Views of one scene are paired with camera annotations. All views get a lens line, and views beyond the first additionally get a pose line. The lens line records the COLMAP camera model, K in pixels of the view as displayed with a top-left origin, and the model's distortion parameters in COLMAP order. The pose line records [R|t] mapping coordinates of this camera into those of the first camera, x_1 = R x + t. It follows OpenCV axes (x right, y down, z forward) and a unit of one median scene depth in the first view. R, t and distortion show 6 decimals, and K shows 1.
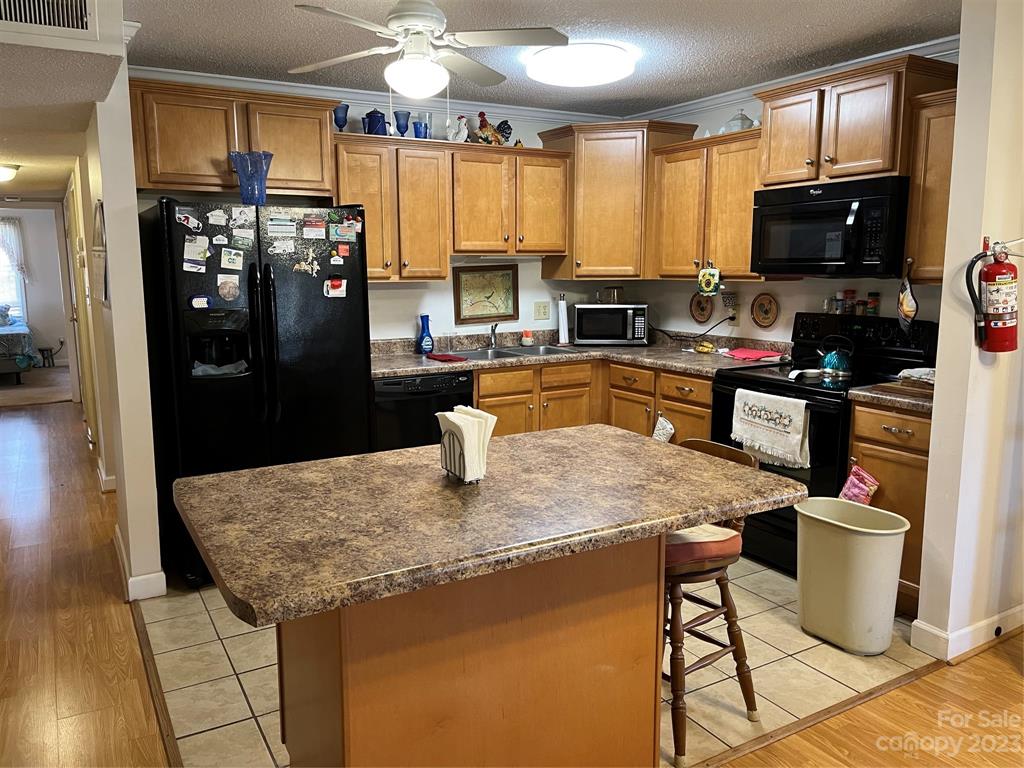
lens RADIAL K [[783.5, 0, 509.5], [0, 783.5, 387.8], [0, 0, 1]] dist [0.052012, -0.056165]
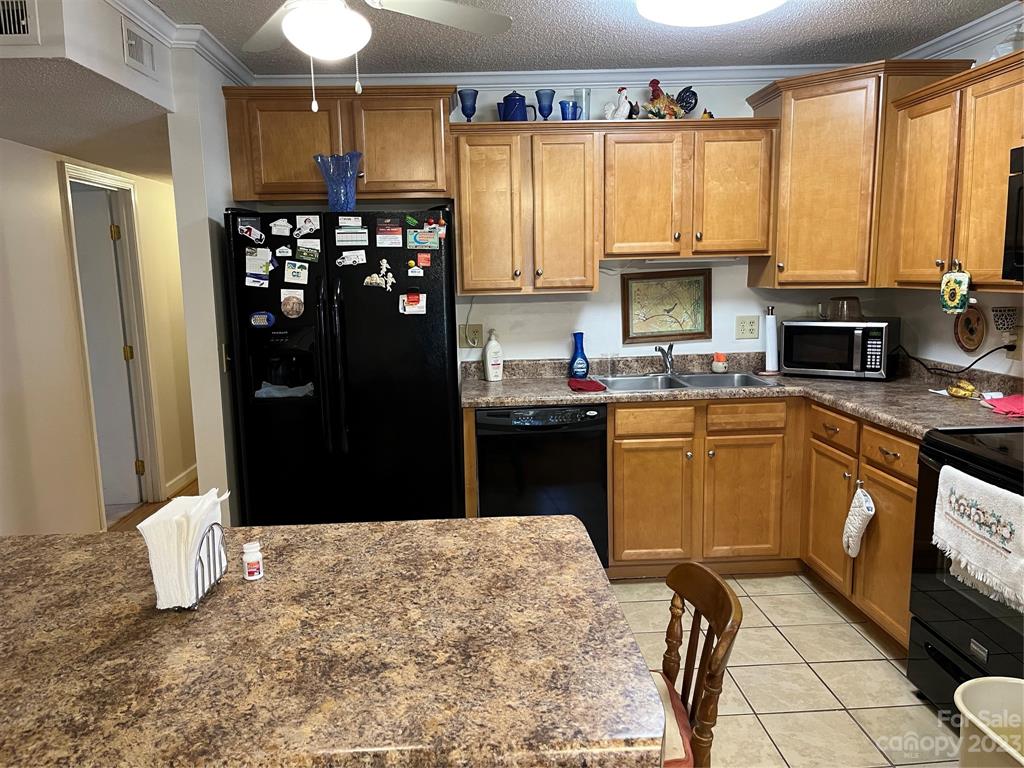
lens RADIAL K [[783.5, 0, 510.9], [0, 783.5, 390.5], [0, 0, 1]] dist [0.052012, -0.056165]
pose [[0.887077, 0.055509, -0.458272, 0.230252], [-0.054225, 0.998401, 0.015971, -0.042599], [0.458425, 0.010682, 0.888669, 0.237656]]
